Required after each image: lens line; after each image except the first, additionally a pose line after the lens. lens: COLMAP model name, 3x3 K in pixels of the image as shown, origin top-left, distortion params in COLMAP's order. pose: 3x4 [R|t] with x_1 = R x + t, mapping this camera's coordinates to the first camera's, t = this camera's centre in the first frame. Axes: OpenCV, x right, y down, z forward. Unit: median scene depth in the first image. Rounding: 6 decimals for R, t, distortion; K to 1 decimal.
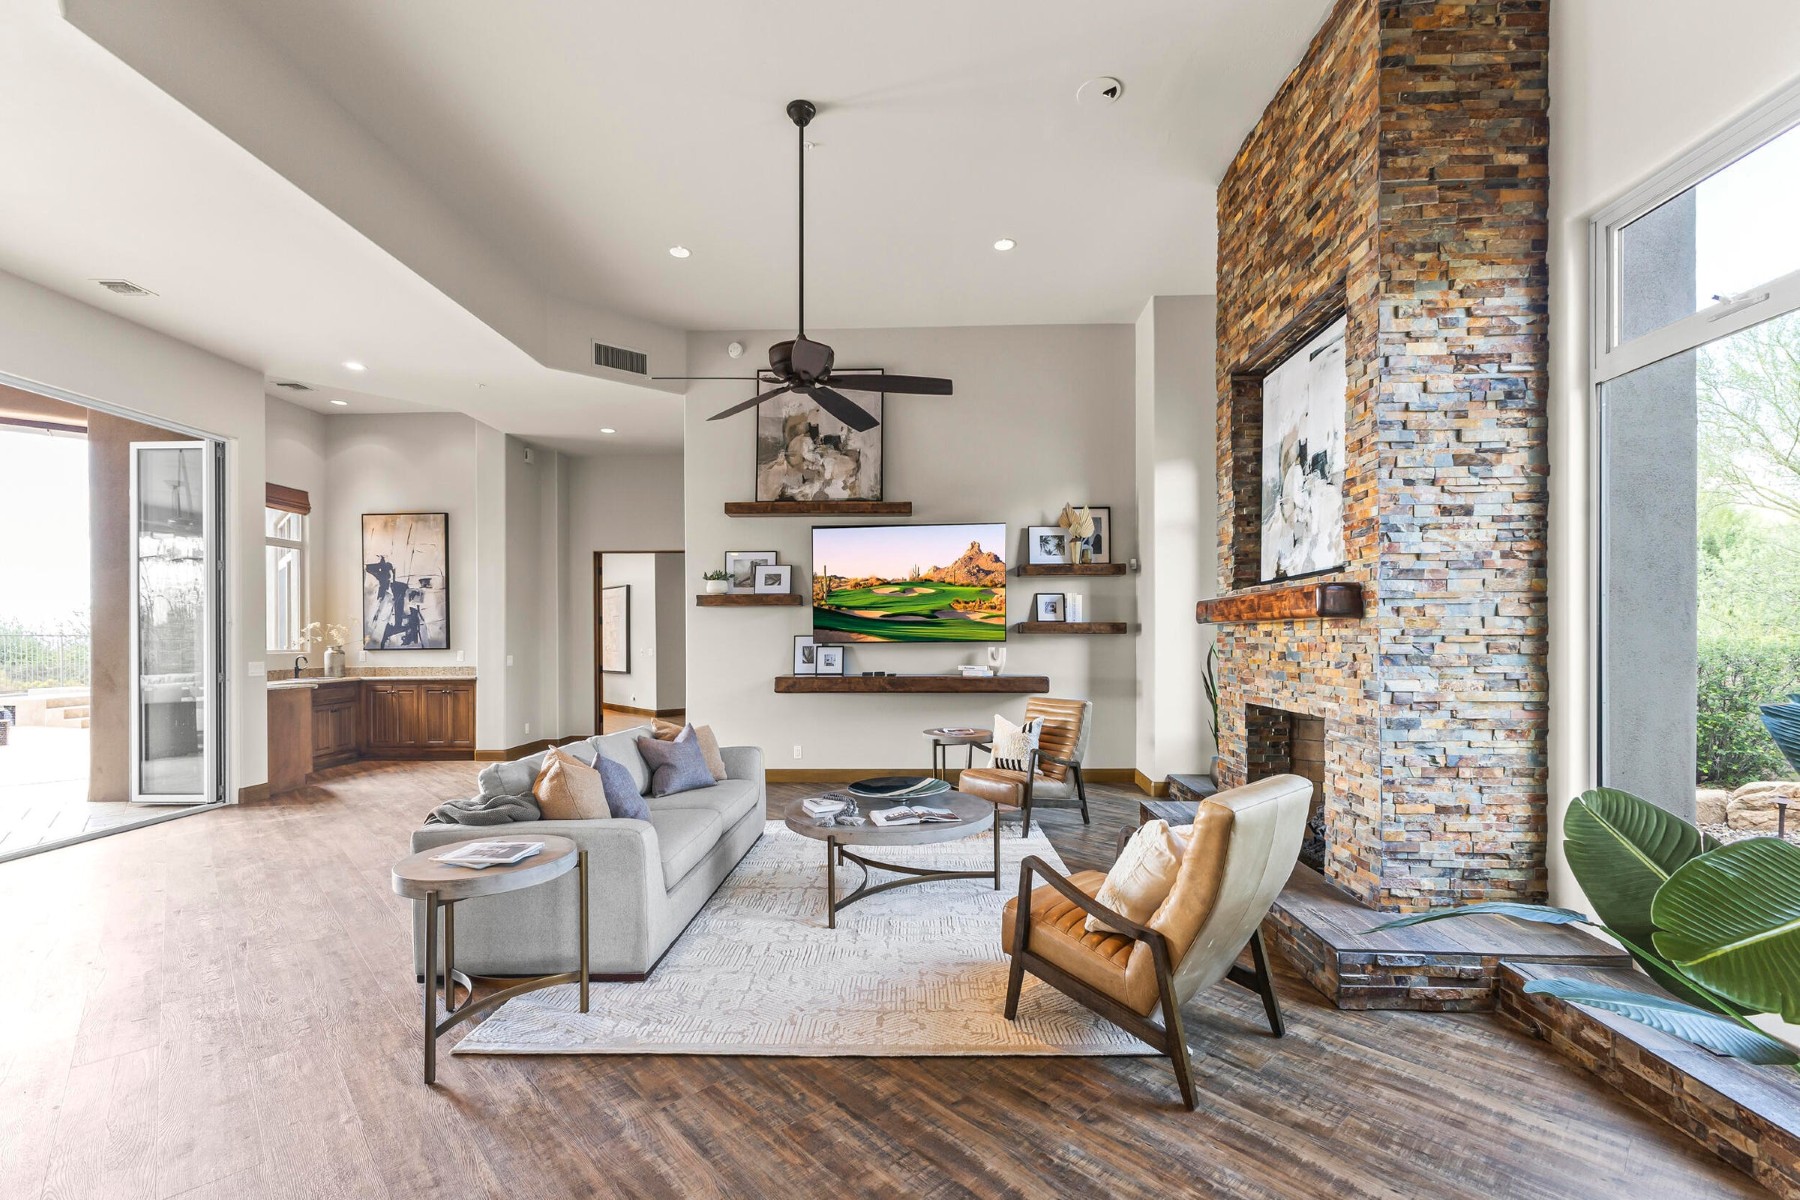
lens RADIAL K [[776.4, 0, 907.2], [0, 776.4, 643.5], [0, 0, 1]] dist [0.010880, -0.000441]
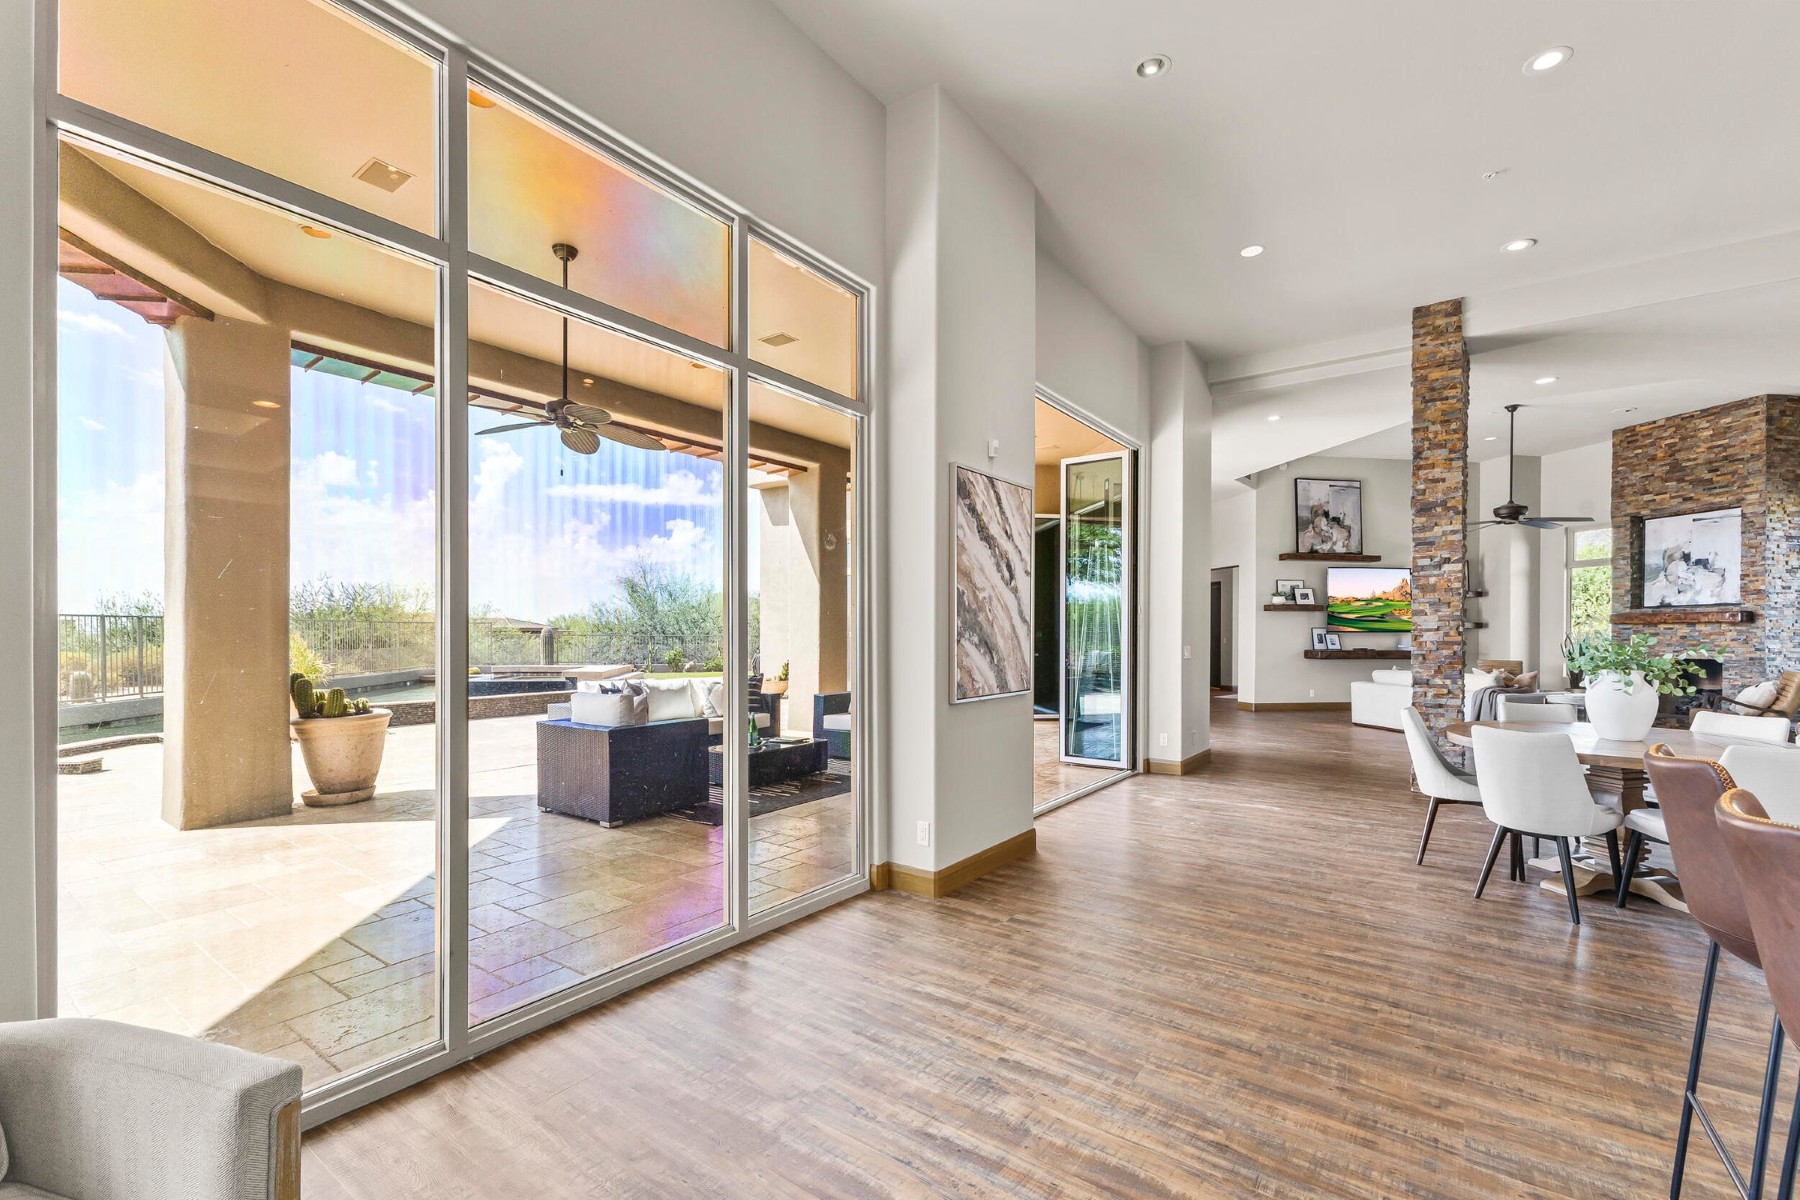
lens RADIAL K [[776.4, 0, 907.2], [0, 776.4, 643.5], [0, 0, 1]] dist [0.010880, -0.000441]
pose [[0.981501, 0.002599, 0.191439, -1.597601], [-0.004437, 0.999948, 0.009172, 0.015650], [-0.191406, -0.009852, 0.981462, -0.662506]]
